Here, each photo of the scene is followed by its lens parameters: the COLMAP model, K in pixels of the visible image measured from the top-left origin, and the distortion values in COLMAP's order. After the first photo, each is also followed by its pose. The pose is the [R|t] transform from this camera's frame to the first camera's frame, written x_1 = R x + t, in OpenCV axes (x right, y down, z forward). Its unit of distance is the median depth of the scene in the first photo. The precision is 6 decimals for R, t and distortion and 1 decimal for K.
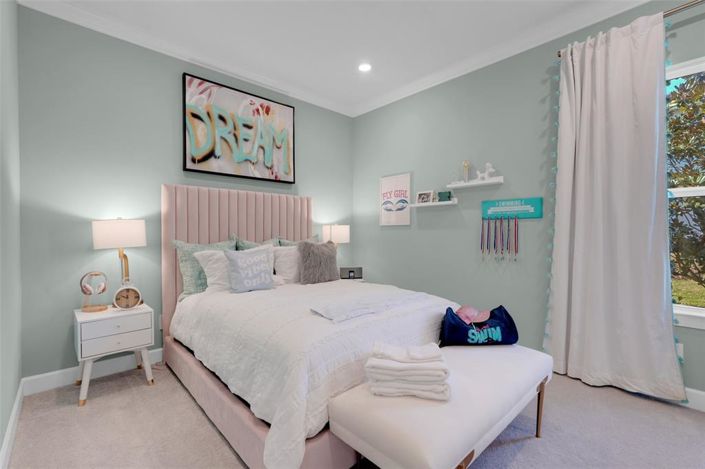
lens RADIAL K [[311.5, 0, 350.9], [0, 311.5, 229.6], [0, 0, 1]] dist [-0.004919, -0.000151]
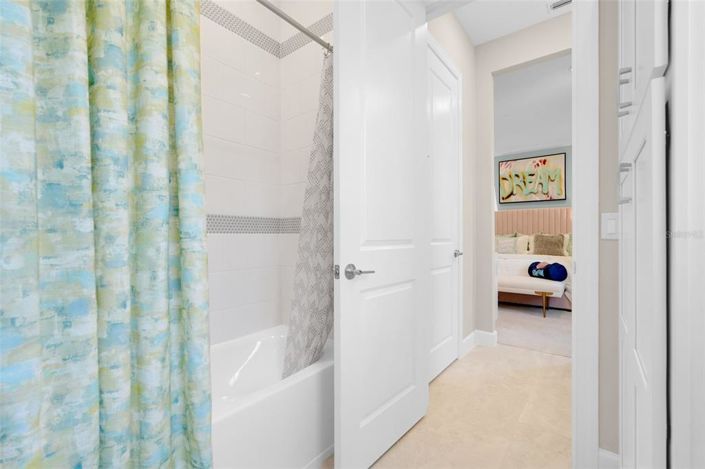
lens RADIAL K [[311.5, 0, 351.3], [0, 311.5, 236.6], [0, 0, 1]] dist [-0.004919, -0.000151]
pose [[0.167631, -0.006309, -0.985830, 1.417698], [-0.001206, 0.999977, -0.006605, 0.066558], [0.985849, 0.002296, 0.167620, -0.435922]]
